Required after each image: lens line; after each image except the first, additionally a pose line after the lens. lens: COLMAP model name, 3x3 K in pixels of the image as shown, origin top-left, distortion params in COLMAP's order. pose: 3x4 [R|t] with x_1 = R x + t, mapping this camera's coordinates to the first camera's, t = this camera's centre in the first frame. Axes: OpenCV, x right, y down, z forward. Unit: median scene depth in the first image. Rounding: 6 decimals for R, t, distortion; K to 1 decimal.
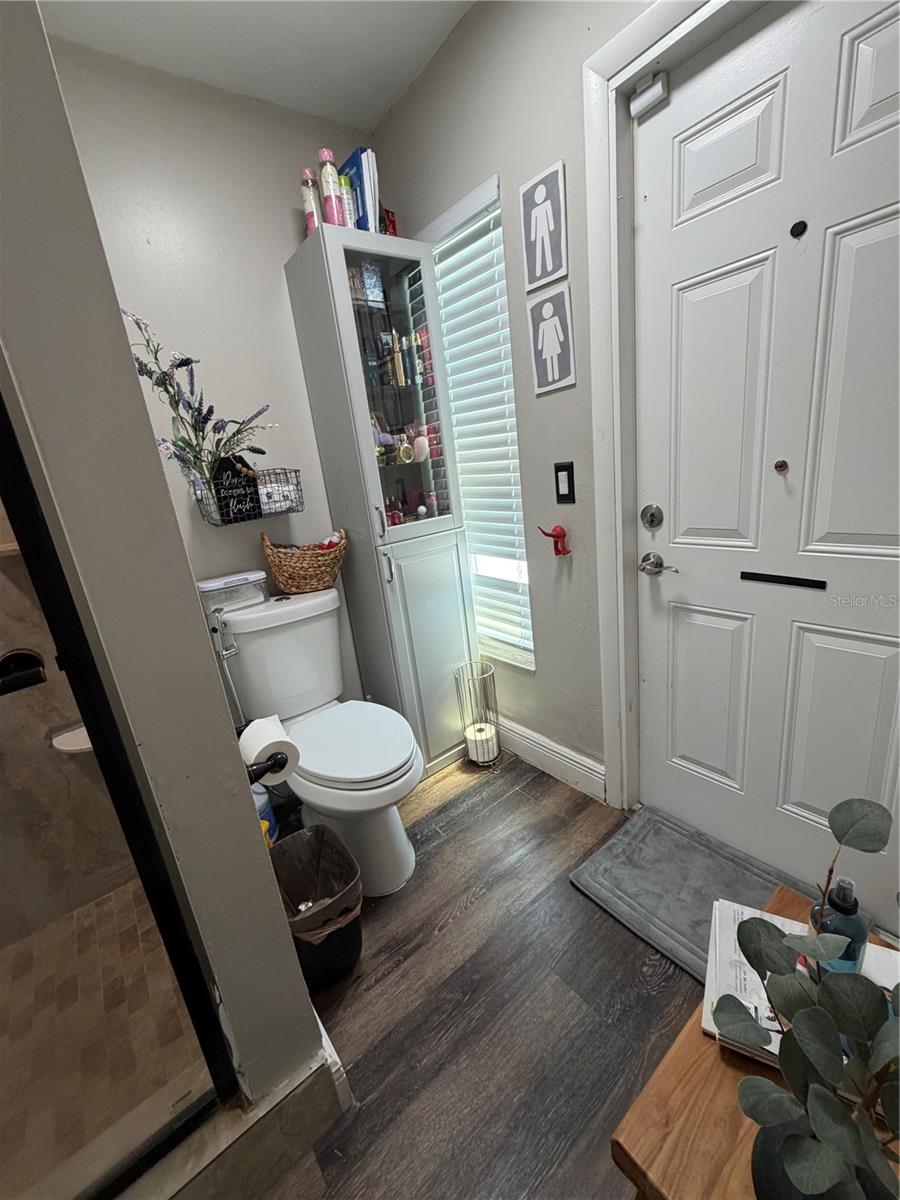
lens RADIAL K [[475.3, 0, 452.4], [0, 475.3, 597.6], [0, 0, 1]] dist [0.001660, -0.000031]
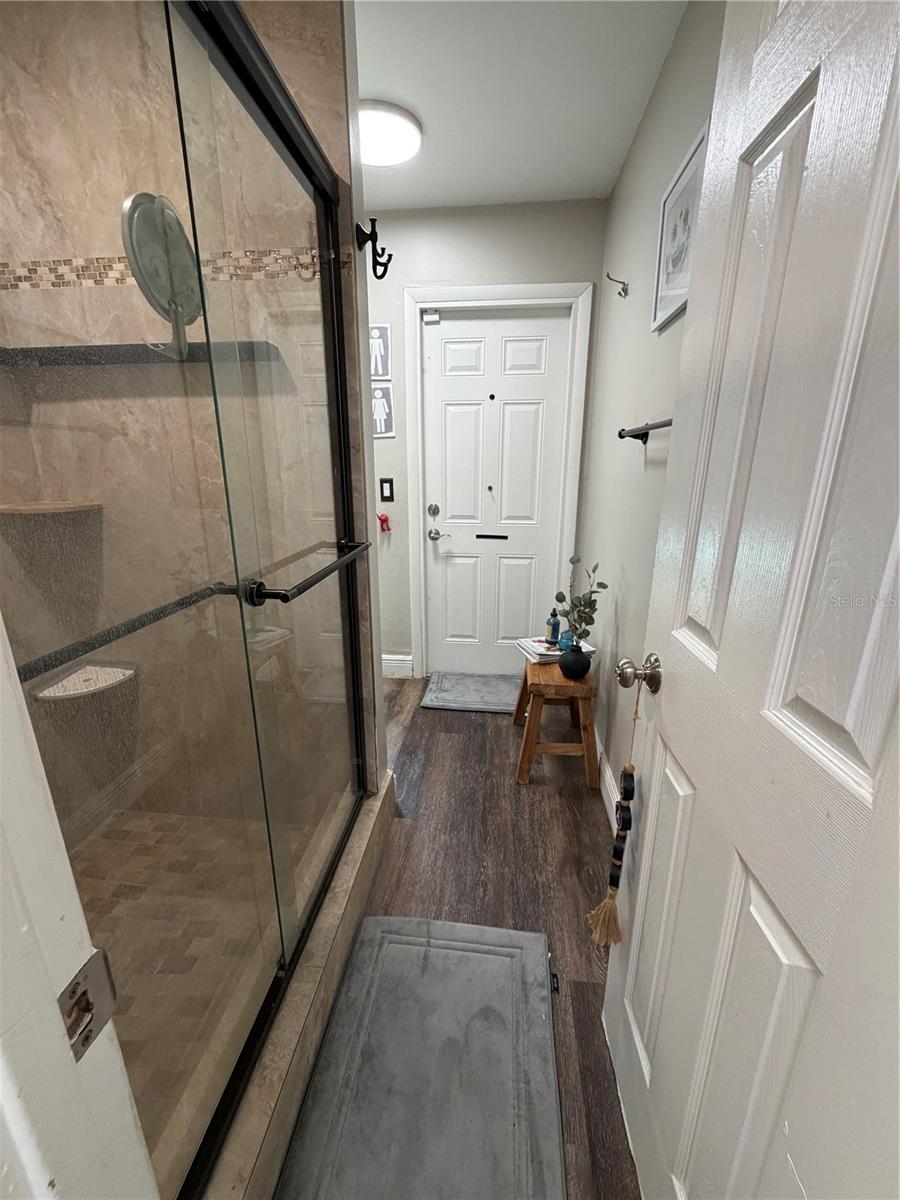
lens RADIAL K [[475.3, 0, 447.2], [0, 475.3, 600.3], [0, 0, 1]] dist [0.001660, -0.000031]
pose [[0.699911, -0.082575, 0.709441, -0.965984], [0.120709, 0.992682, -0.003544, 0.214796], [-0.703956, 0.088116, 0.704756, -0.392491]]
